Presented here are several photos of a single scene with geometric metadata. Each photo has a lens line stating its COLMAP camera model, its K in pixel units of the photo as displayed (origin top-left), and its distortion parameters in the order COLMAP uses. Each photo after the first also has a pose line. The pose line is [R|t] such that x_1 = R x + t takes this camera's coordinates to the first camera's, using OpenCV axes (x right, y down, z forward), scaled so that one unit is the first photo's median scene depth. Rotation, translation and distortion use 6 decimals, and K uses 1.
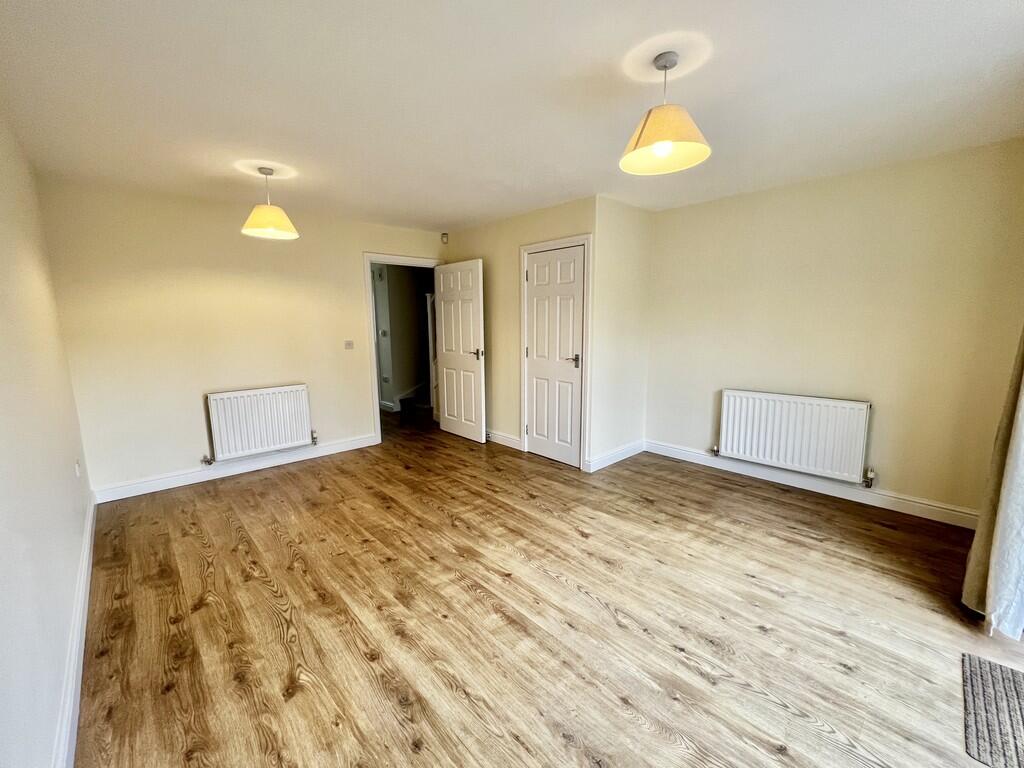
lens RADIAL K [[411.6, 0, 514.0], [0, 411.6, 385.8], [0, 0, 1]] dist [-0.008790, -0.000501]
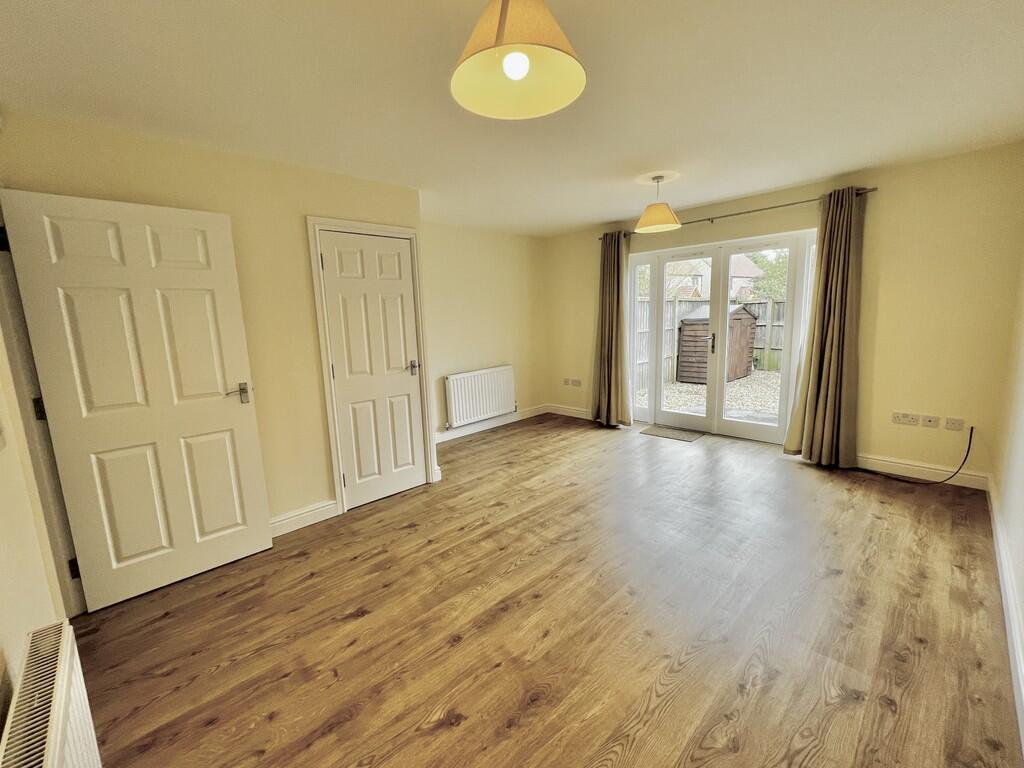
lens RADIAL K [[411.6, 0, 512.3], [0, 411.6, 377.7], [0, 0, 1]] dist [-0.008790, -0.000501]
pose [[0.015283, -0.143578, 0.989521, -0.887637], [0.201845, 0.969706, 0.137585, -0.143995], [-0.979298, 0.197627, 0.043801, 0.909085]]
